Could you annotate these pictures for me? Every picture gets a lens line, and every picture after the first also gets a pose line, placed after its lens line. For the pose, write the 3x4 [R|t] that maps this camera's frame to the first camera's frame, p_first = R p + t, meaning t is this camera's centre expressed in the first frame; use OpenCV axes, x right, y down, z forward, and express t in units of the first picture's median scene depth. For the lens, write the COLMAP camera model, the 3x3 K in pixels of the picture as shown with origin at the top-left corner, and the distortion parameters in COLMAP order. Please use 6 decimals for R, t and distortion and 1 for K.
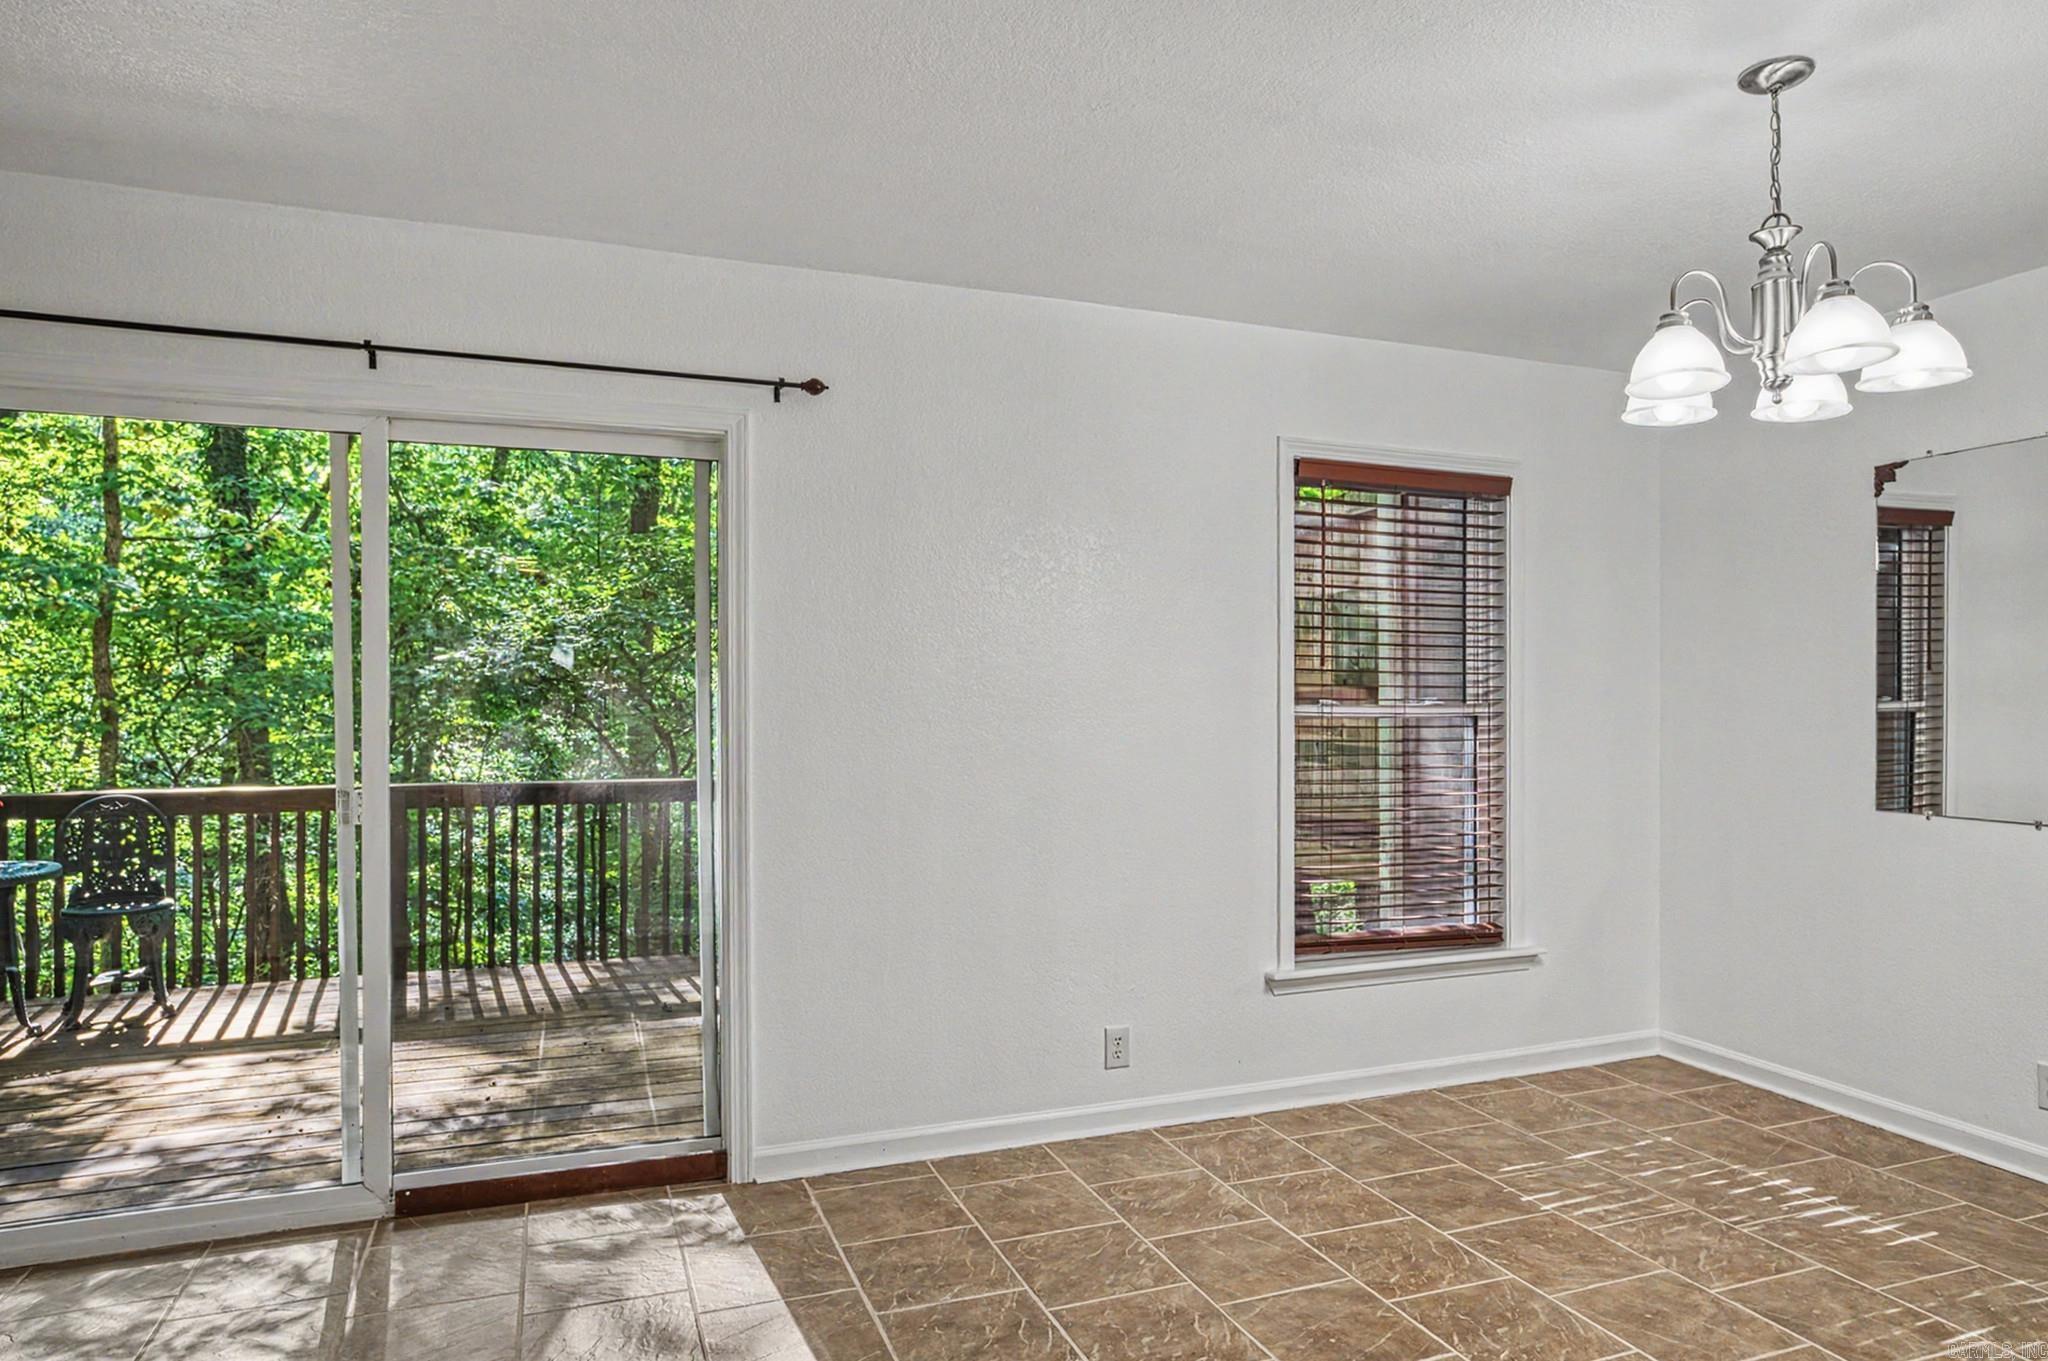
lens RADIAL K [[1230.8, 0, 1007.5], [0, 1230.8, 677.1], [0, 0, 1]] dist [-0.037973, 0.031807]
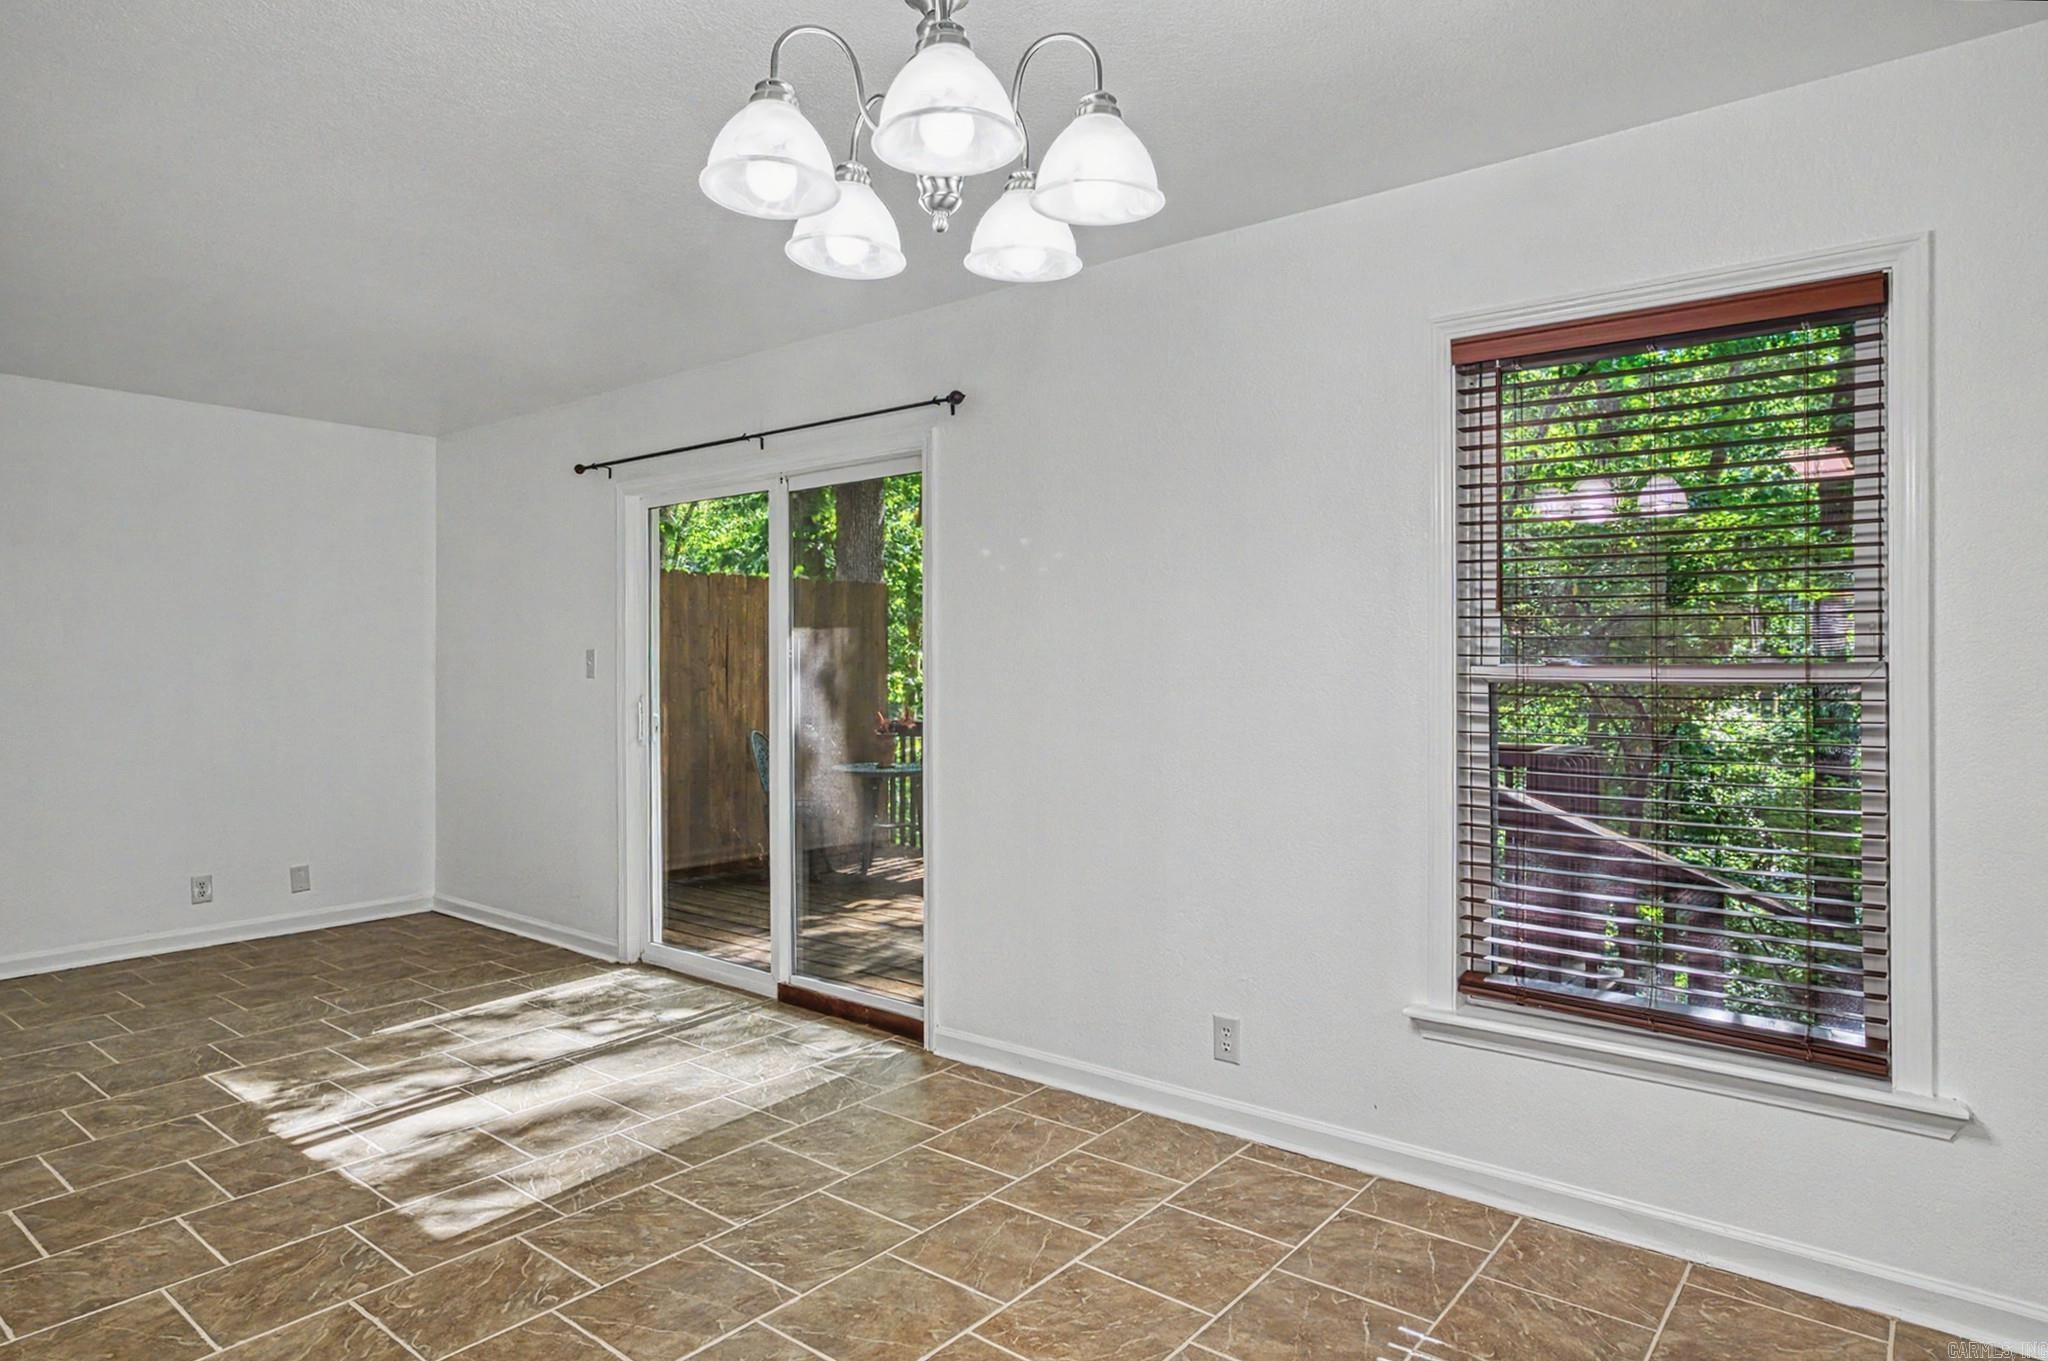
lens RADIAL K [[1162.2, 0, 1044.8], [0, 1162.2, 666.7], [0, 0, 1]] dist [-0.021266, 0.000817]
pose [[0.523200, 0.001491, -0.852209, 0.787079], [0.017519, 0.999768, 0.012505, 0.009396], [0.852030, -0.021473, 0.523053, 0.453875]]
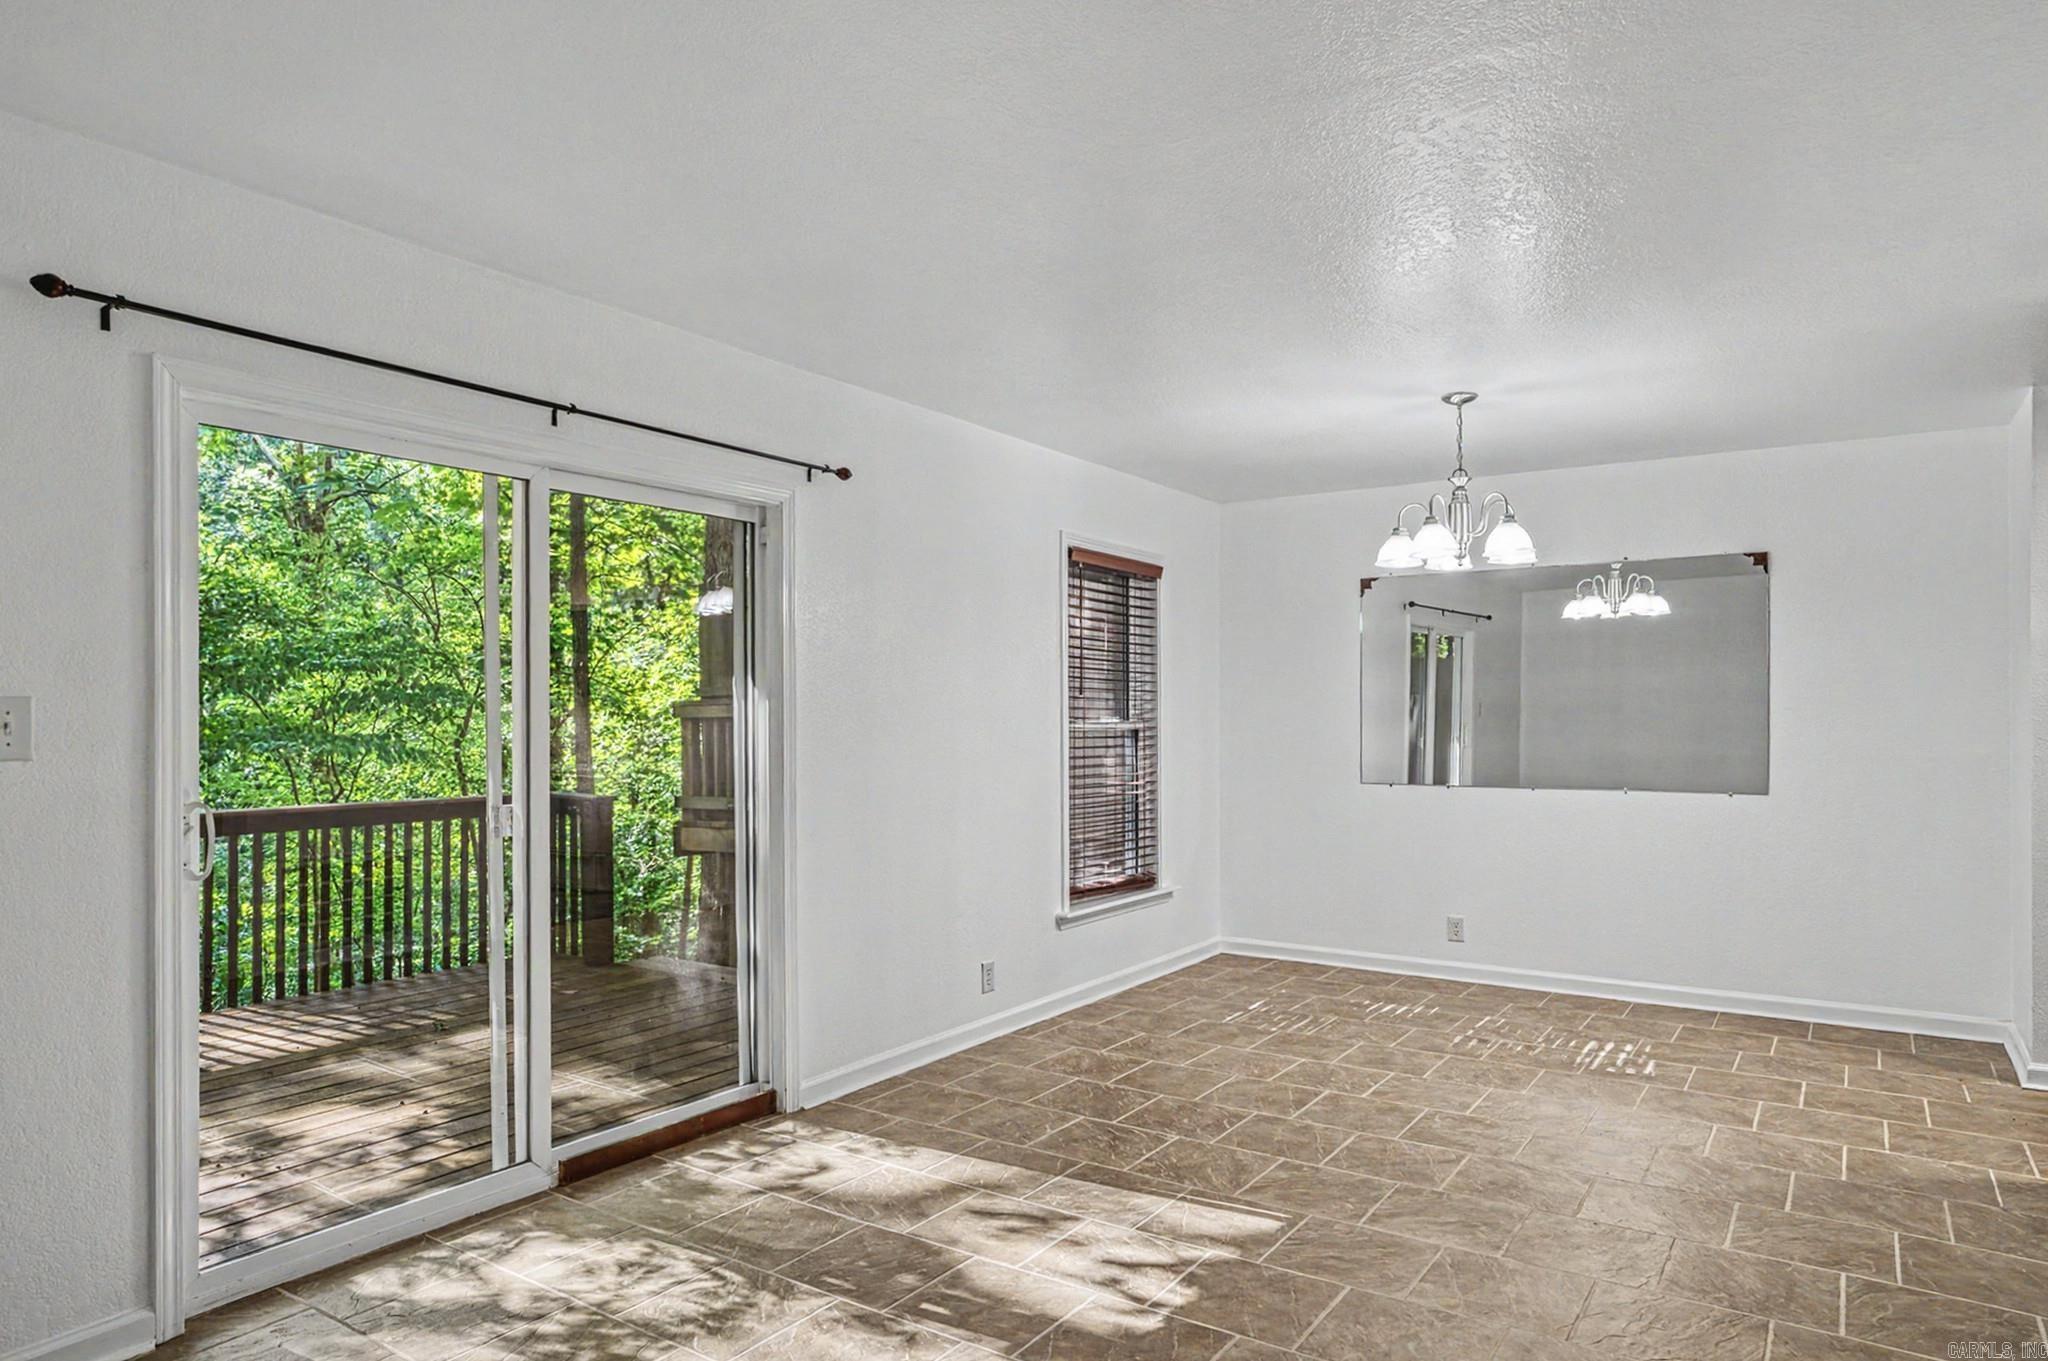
lens RADIAL K [[1230.8, 0, 1007.5], [0, 1230.8, 677.1], [0, 0, 1]] dist [-0.037973, 0.031807]
pose [[0.824698, 0.015820, 0.565352, -0.688914], [-0.008036, 0.999836, -0.016257, -0.006042], [-0.565516, 0.008864, 0.824689, -0.134117]]
